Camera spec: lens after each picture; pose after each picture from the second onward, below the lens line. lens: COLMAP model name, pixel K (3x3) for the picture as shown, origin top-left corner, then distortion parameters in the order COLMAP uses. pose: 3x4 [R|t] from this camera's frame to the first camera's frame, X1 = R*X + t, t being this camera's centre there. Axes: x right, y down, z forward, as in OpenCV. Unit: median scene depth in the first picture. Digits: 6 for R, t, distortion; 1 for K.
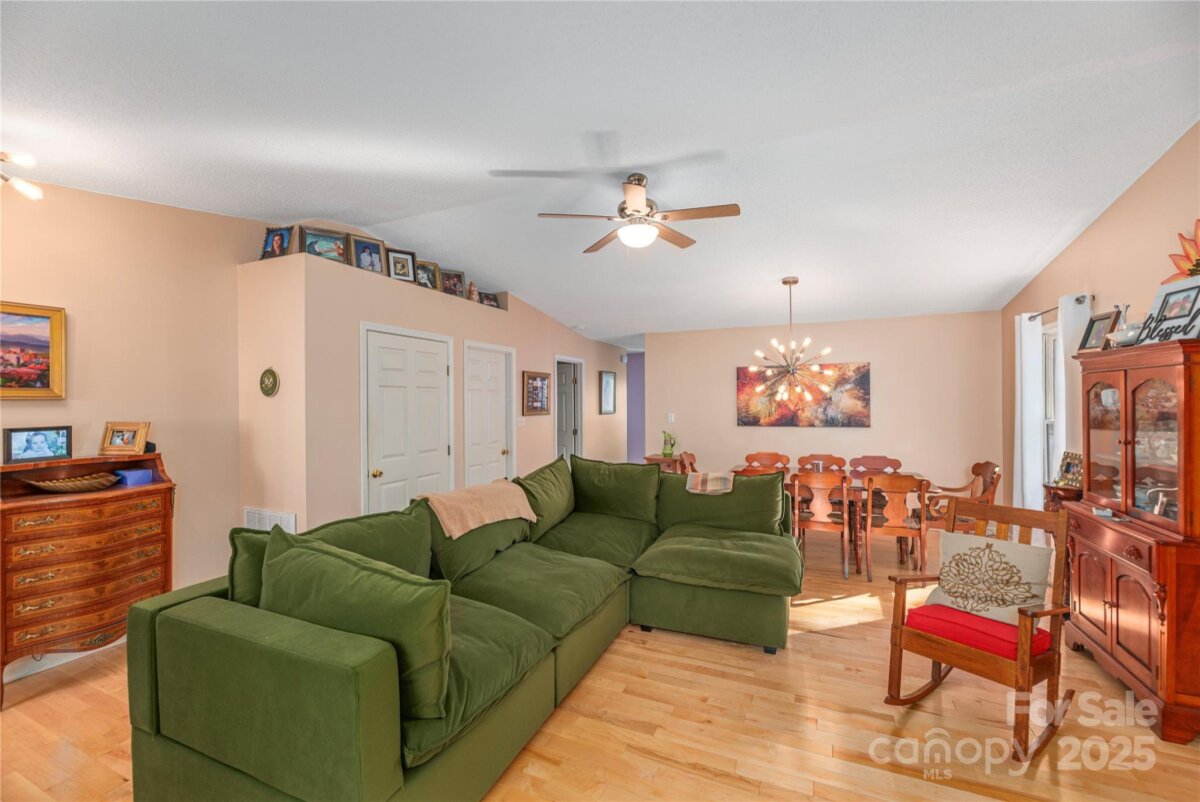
lens RADIAL K [[497.8, 0, 597.6], [0, 497.8, 396.0], [0, 0, 1]] dist [-0.001668, -0.000291]
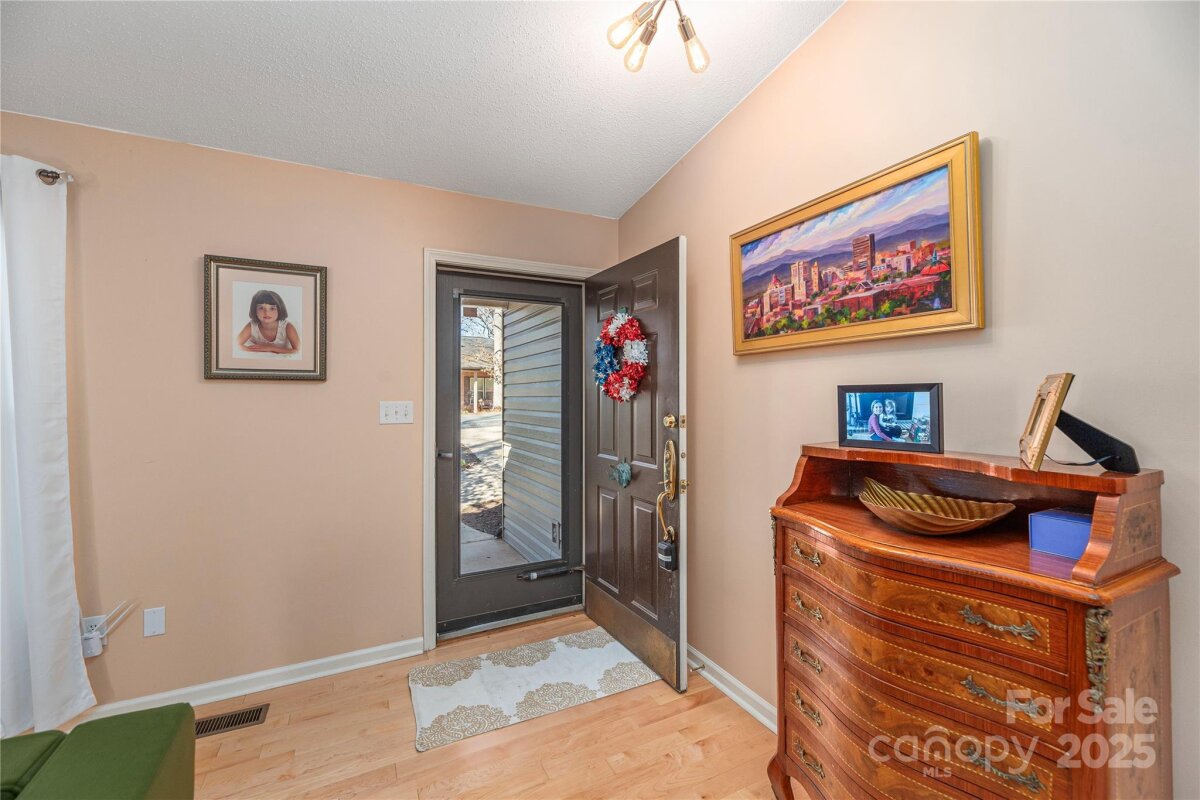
lens RADIAL K [[497.8, 0, 597.6], [0, 497.8, 395.0], [0, 0, 1]] dist [-0.001668, -0.000291]
pose [[-0.620090, 0.009956, -0.784468, -0.507782], [0.017943, 0.999838, -0.001494, 0.066895], [0.784326, -0.015002, -0.620168, 1.051778]]
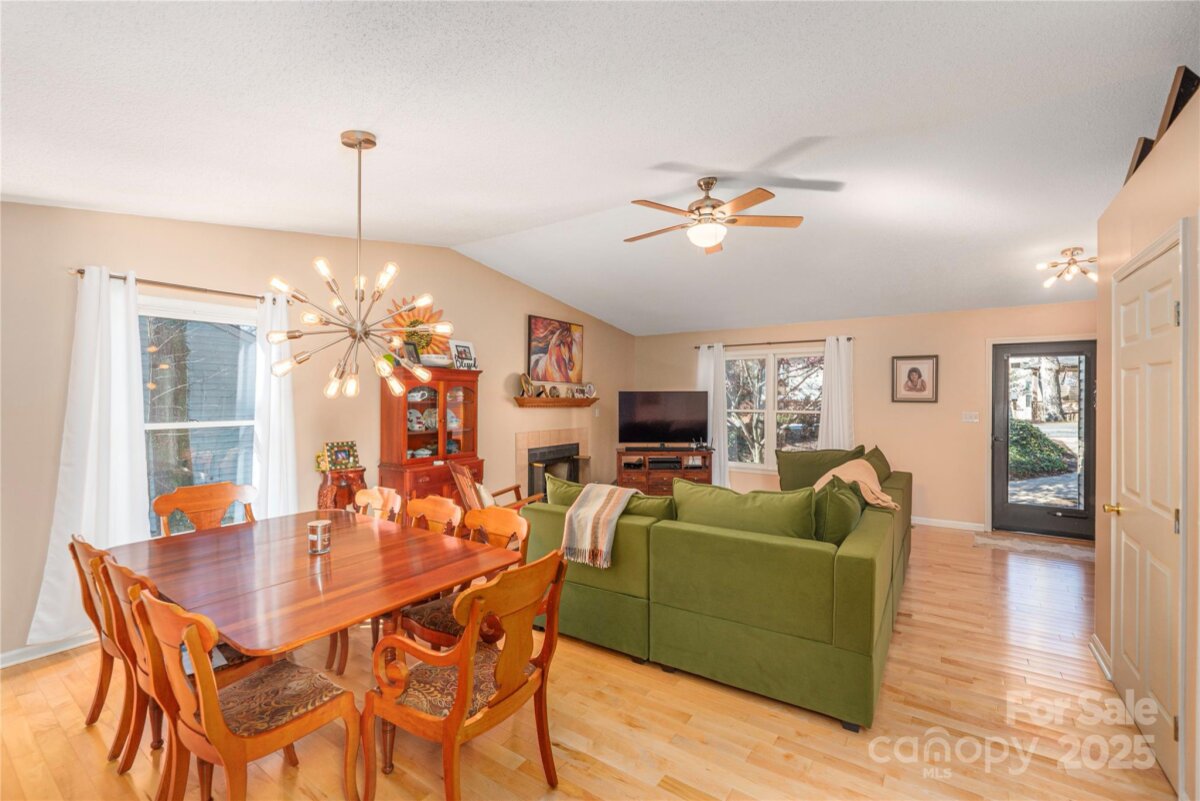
lens RADIAL K [[513.7, 0, 600.0], [0, 513.7, 400.5], [0, 0, 1]] dist [-0.022985, -0.000005]
pose [[-0.987247, 0.007240, 0.159033, 0.175799], [0.007389, 0.999973, 0.000344, 0.012654], [-0.159027, 0.001515, -0.987273, 2.499457]]
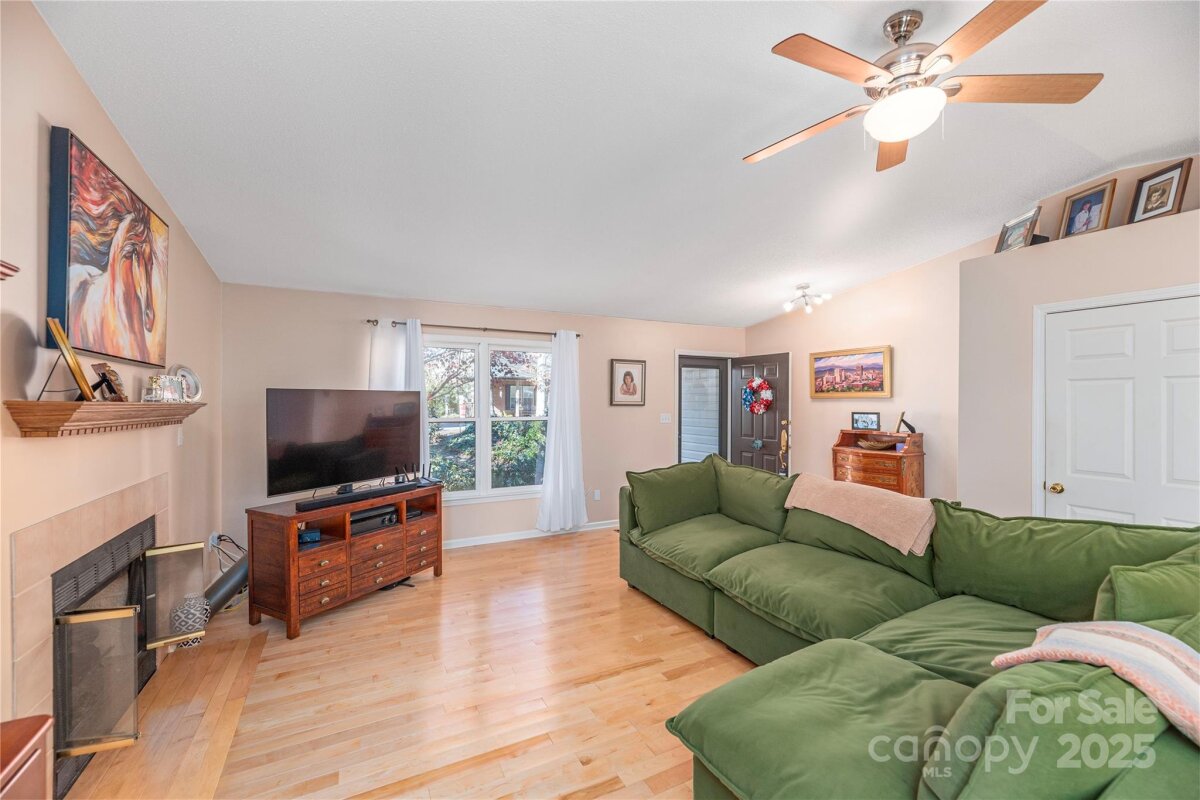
lens RADIAL K [[480.8, 0, 604.5], [0, 480.8, 403.1], [0, 0, 1]] dist [-0.000263, -0.000177]
pose [[-0.610825, 0.011490, -0.791682, 0.899958], [0.011404, 0.999919, 0.005713, 0.005890], [0.791683, -0.005538, -0.610906, 1.289428]]
